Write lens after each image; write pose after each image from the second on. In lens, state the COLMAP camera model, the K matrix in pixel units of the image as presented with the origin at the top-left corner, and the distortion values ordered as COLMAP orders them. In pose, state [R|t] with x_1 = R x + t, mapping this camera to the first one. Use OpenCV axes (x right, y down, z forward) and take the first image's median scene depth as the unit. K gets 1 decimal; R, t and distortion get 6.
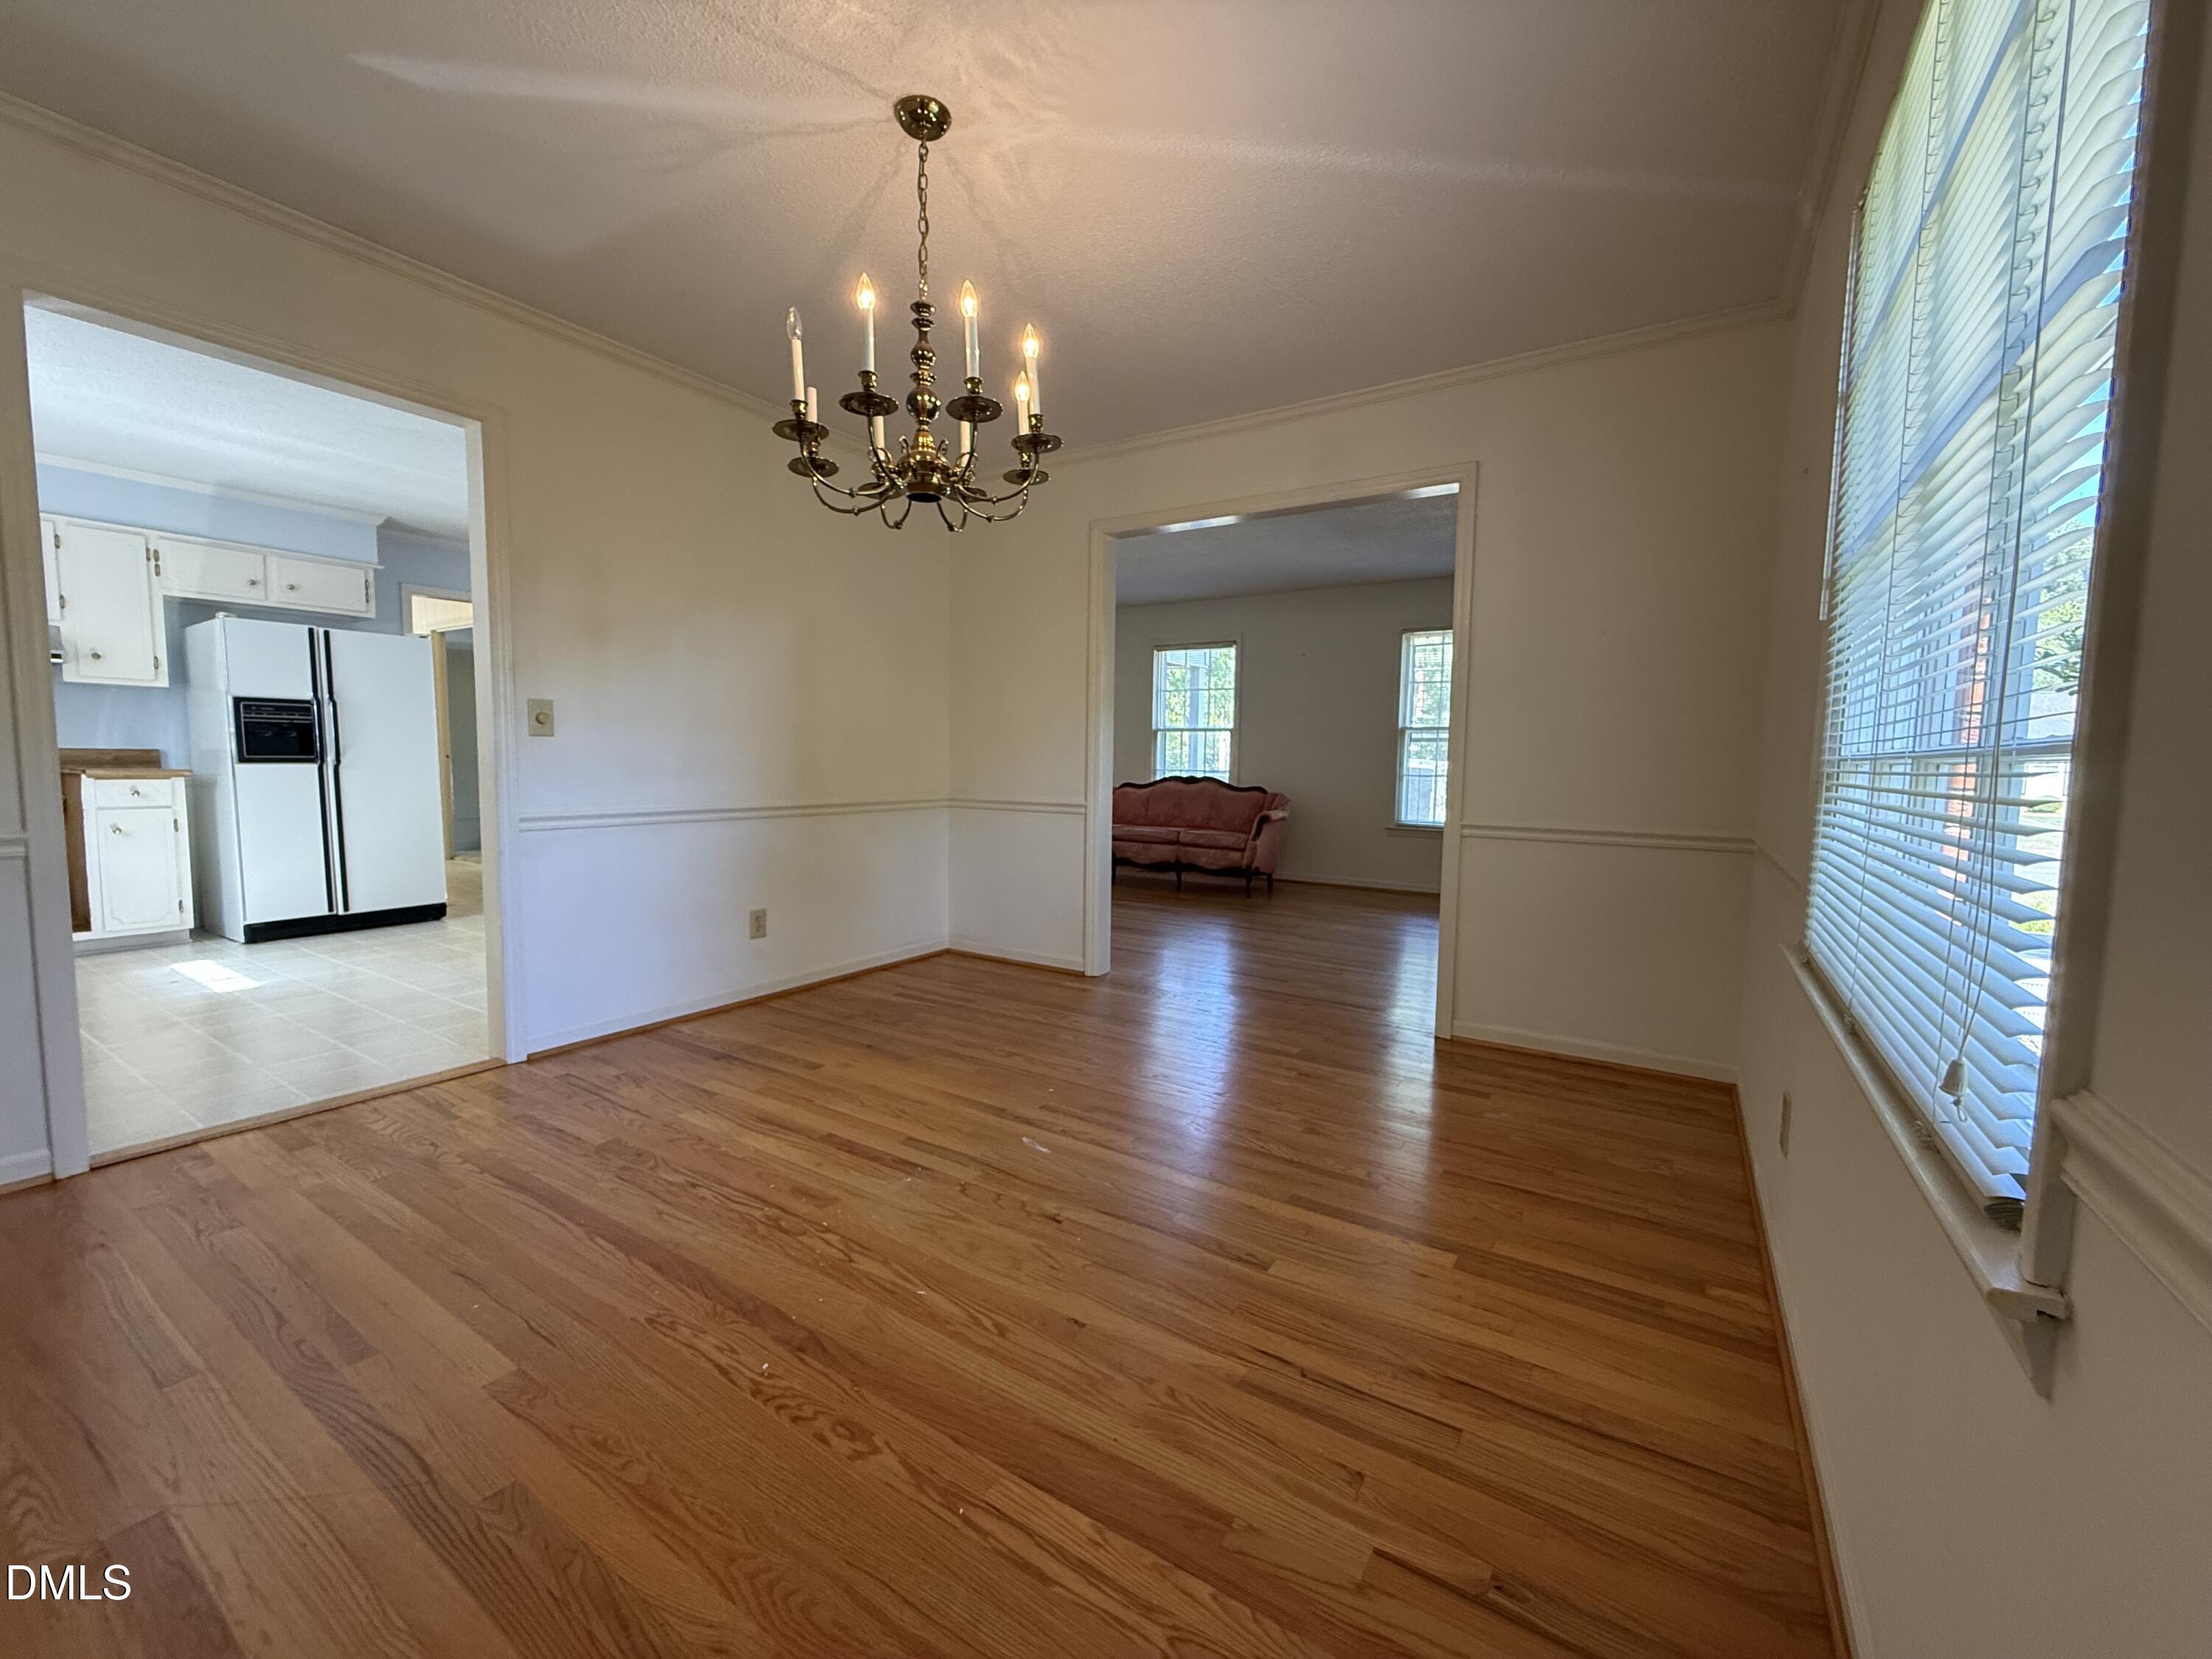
lens RADIAL K [[880.6, 0, 1100.0], [0, 880.6, 828.2], [0, 0, 1]] dist [0.000616, 0.000056]
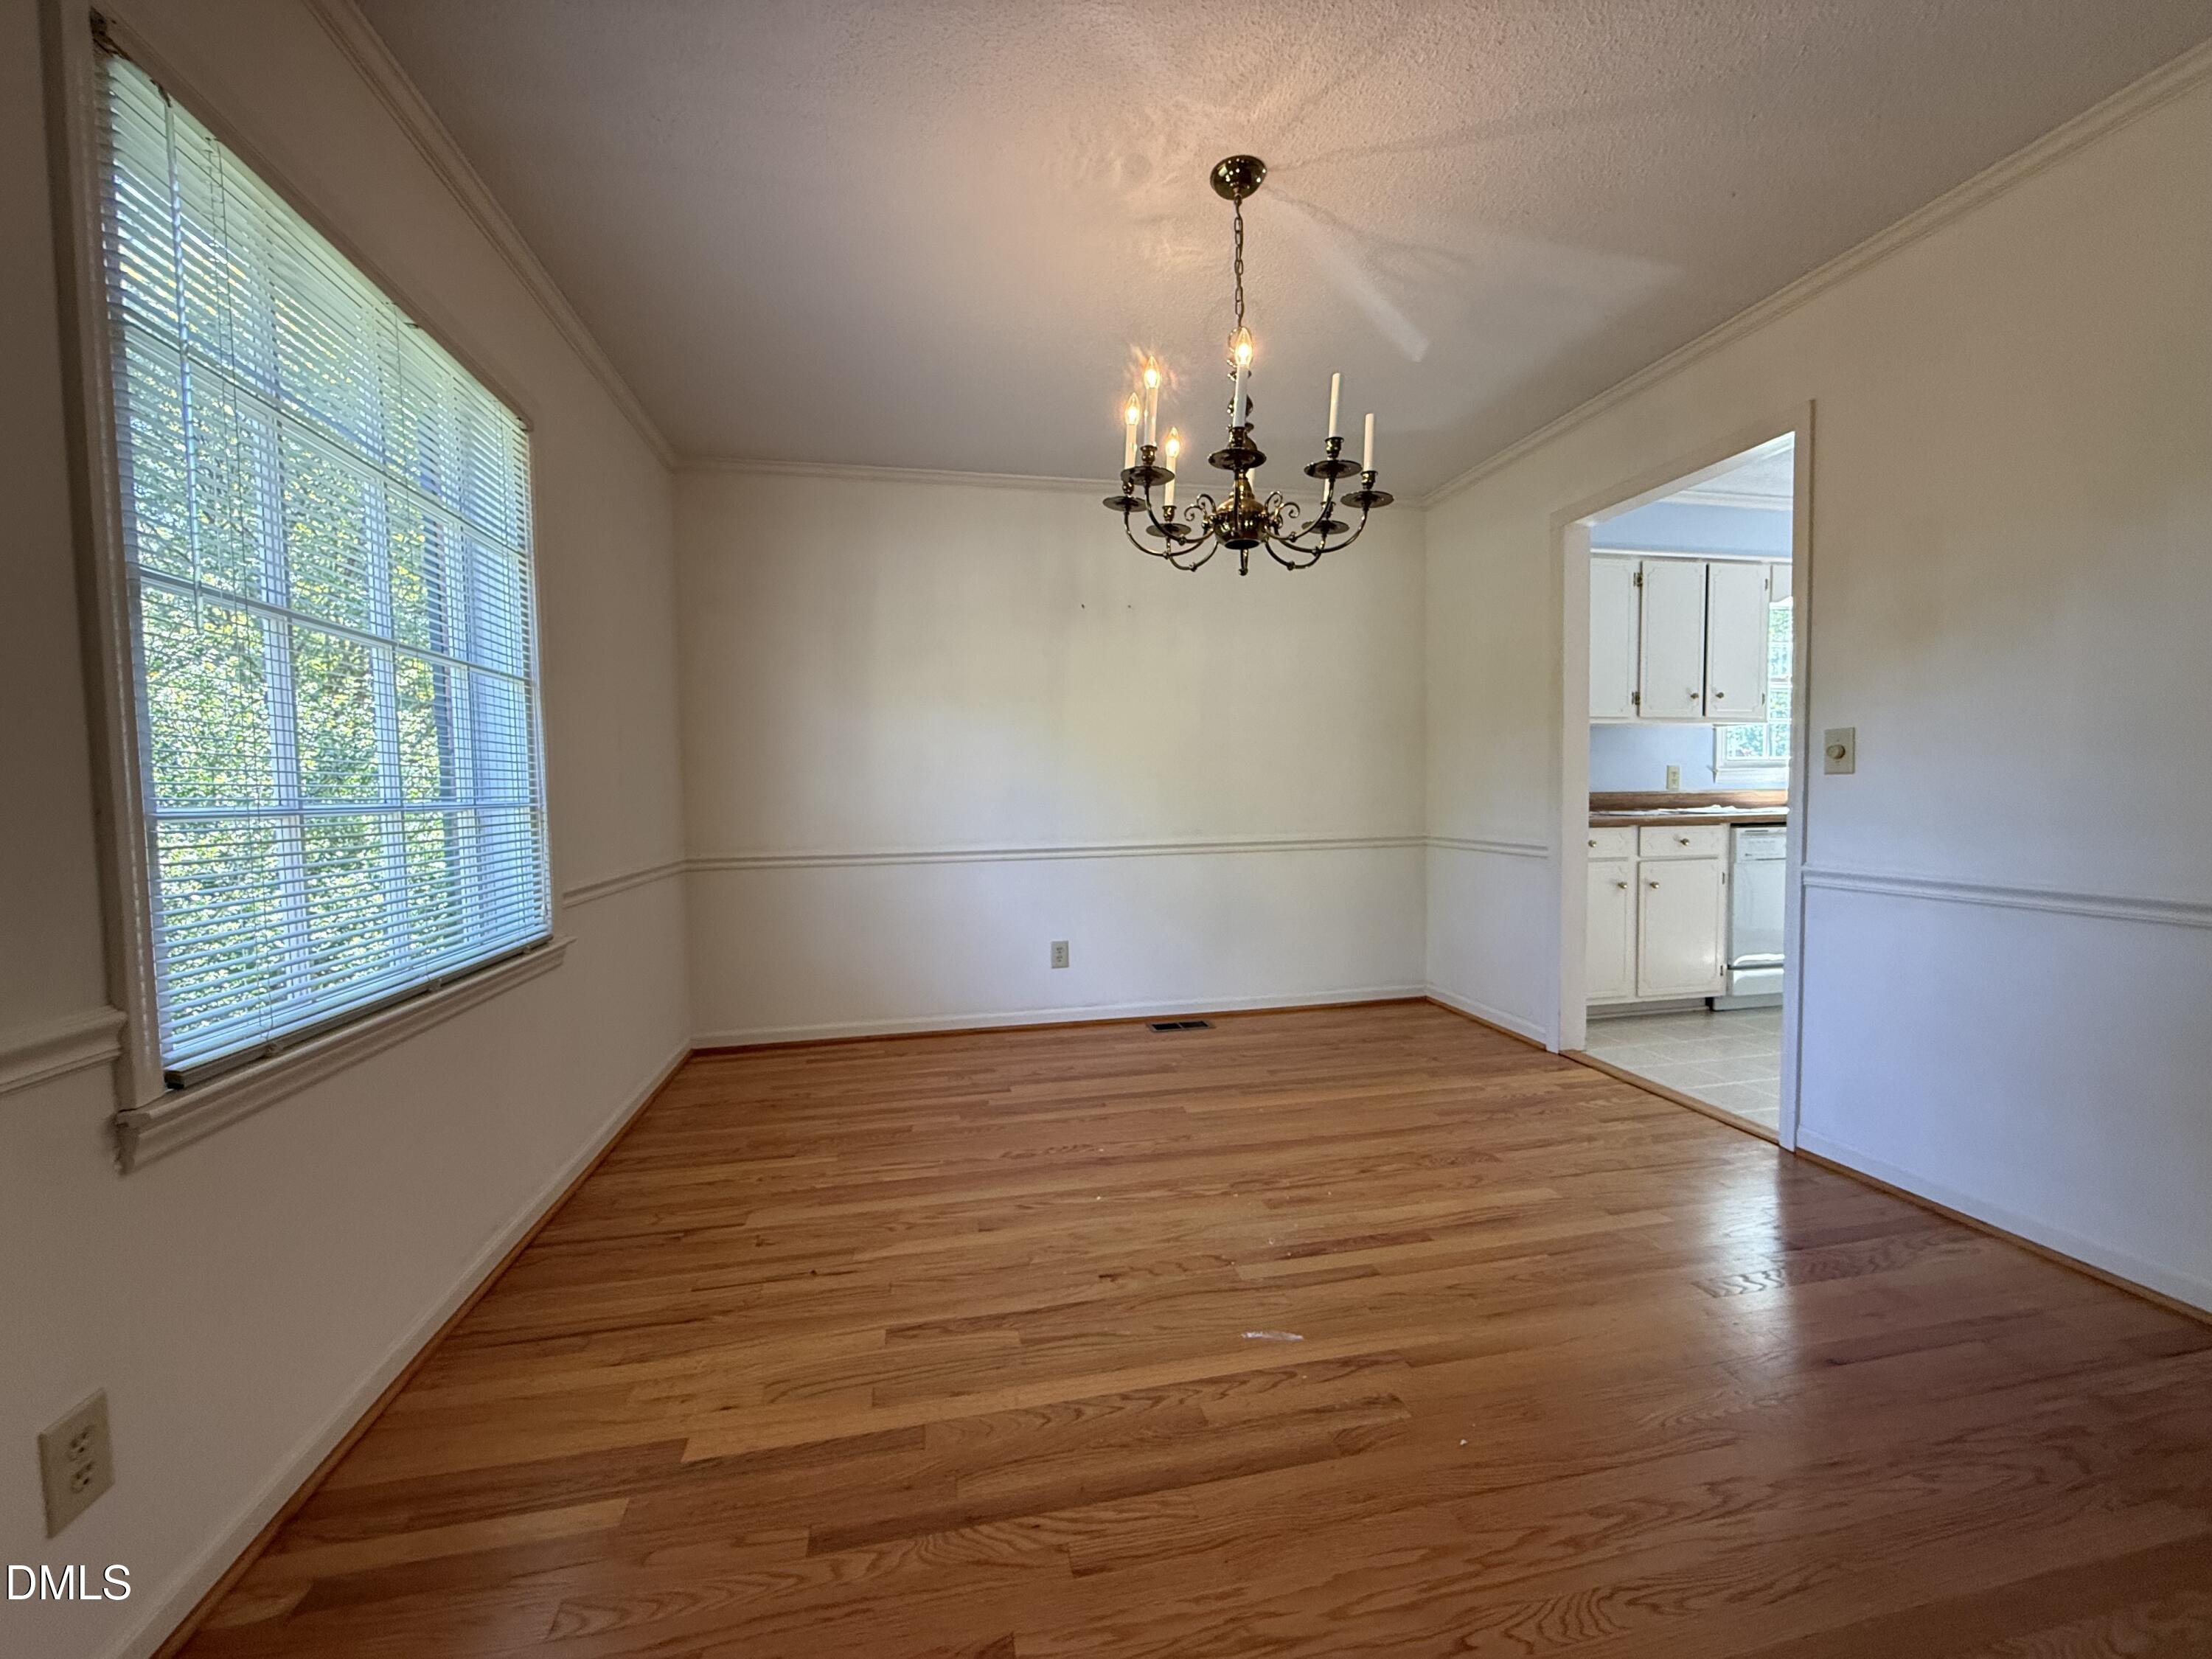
lens RADIAL K [[880.6, 0, 1100.0], [0, 880.6, 828.2], [0, 0, 1]] dist [0.000616, 0.000056]
pose [[-0.712246, 0.027566, -0.701388, 0.597285], [-0.048826, 0.994863, 0.088682, -0.131171], [0.700229, 0.097409, -0.707241, 1.555213]]
